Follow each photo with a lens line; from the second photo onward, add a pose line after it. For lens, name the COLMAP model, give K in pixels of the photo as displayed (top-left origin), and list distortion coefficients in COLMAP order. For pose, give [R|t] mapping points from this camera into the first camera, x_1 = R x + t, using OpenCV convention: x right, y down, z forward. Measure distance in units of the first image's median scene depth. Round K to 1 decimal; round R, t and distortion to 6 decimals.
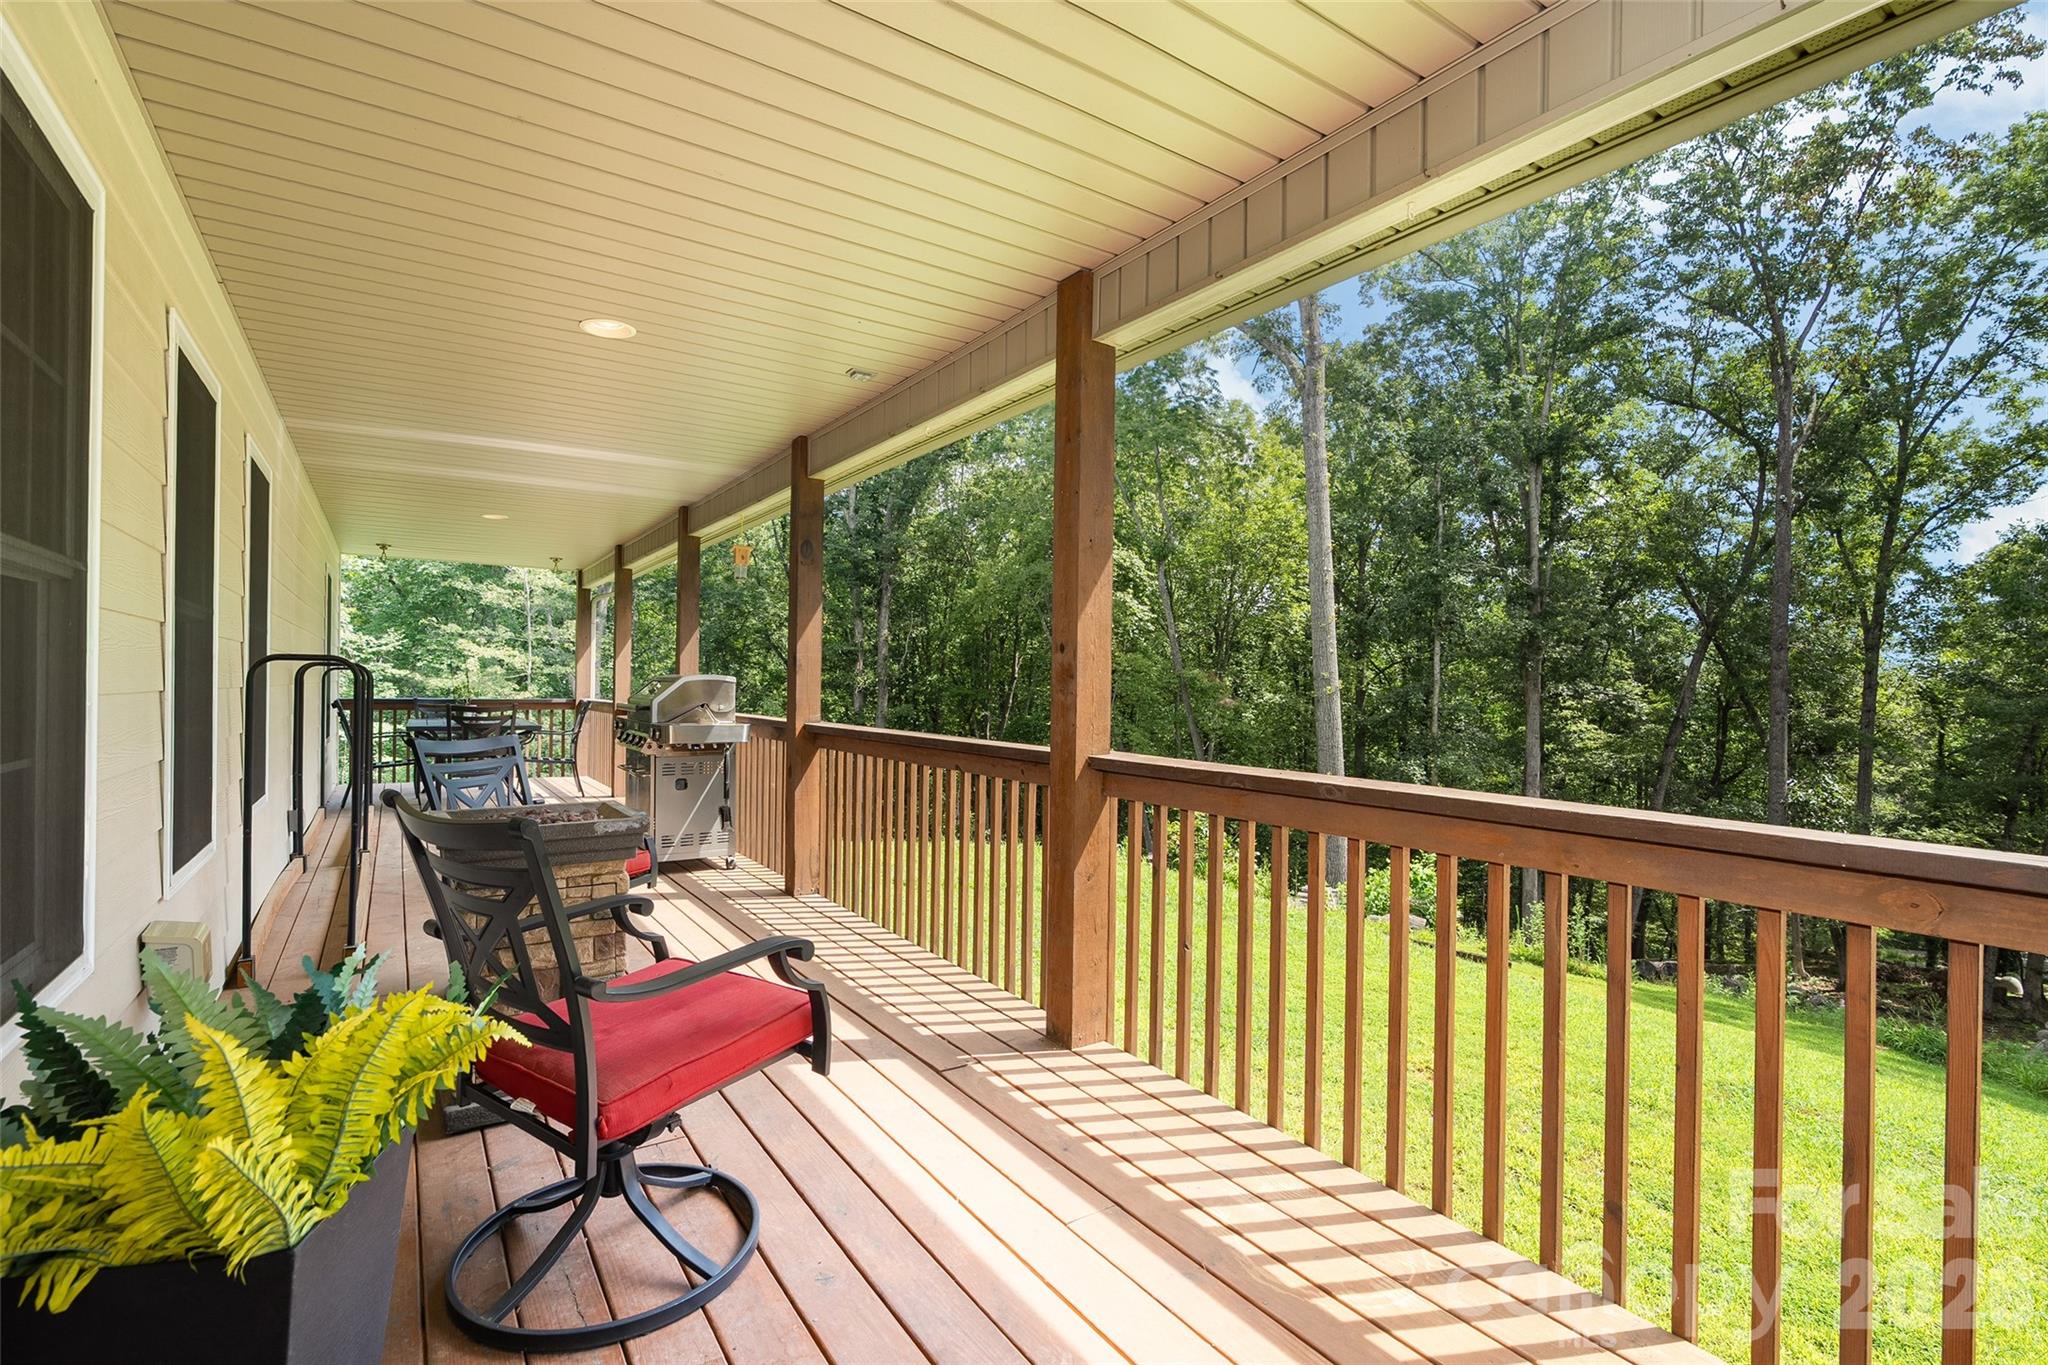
lens RADIAL K [[921.5, 0, 1026.3], [0, 921.5, 680.2], [0, 0, 1]] dist [-0.012449, 0.004277]
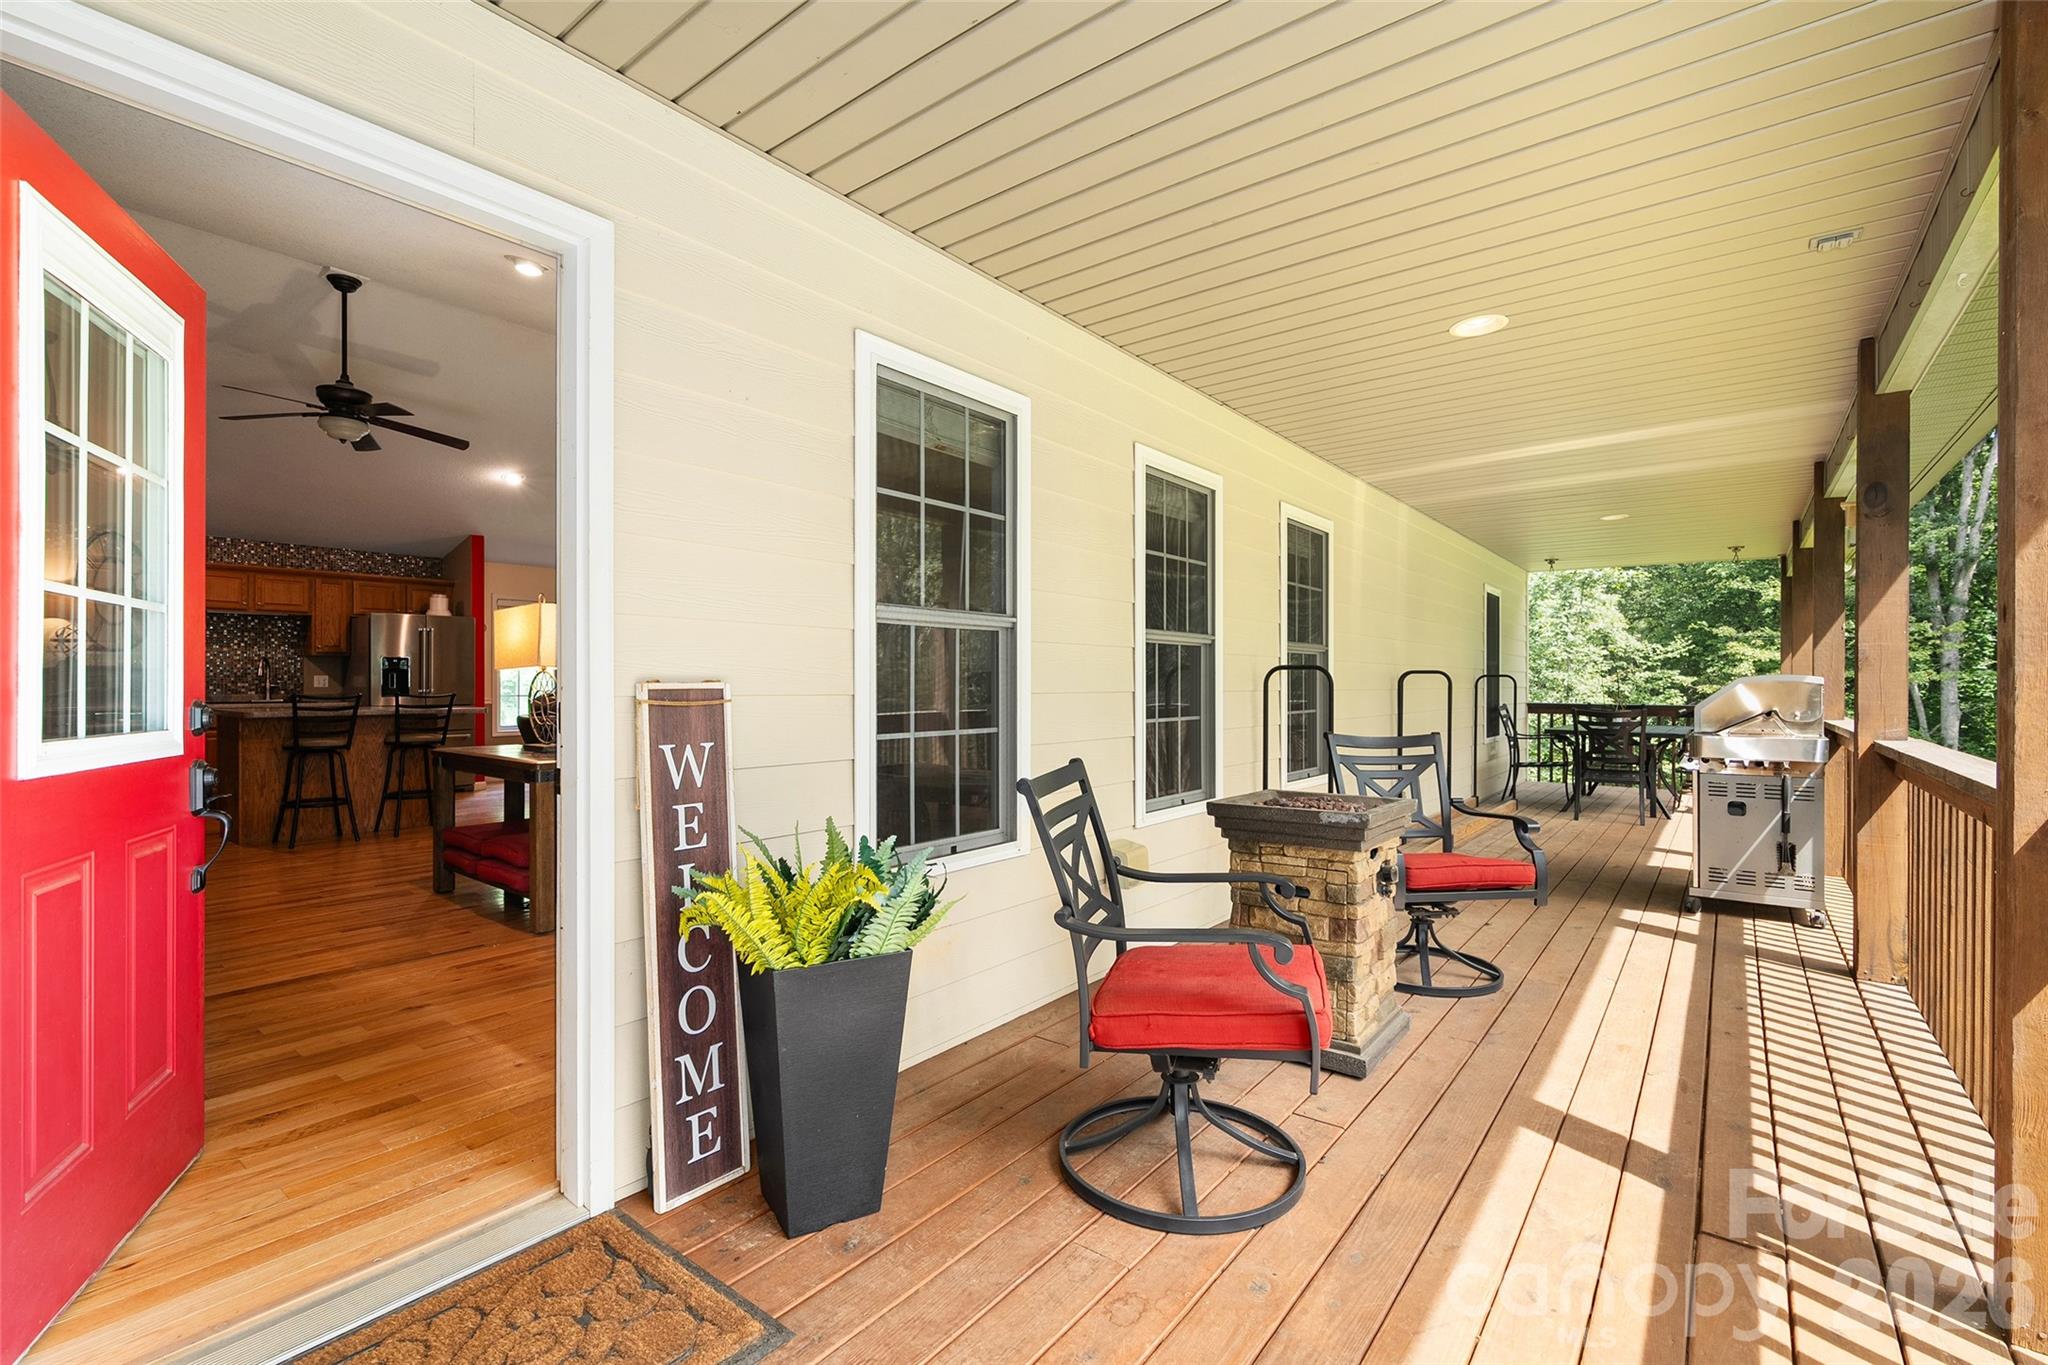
lens RADIAL K [[921.5, 0, 1031.2], [0, 921.5, 681.9], [0, 0, 1]] dist [-0.012449, 0.004277]
pose [[0.315566, -0.012764, -0.948818, 0.288012], [0.007103, 0.999913, -0.011089, 0.006480], [0.948877, -0.003240, 0.315630, 0.206435]]
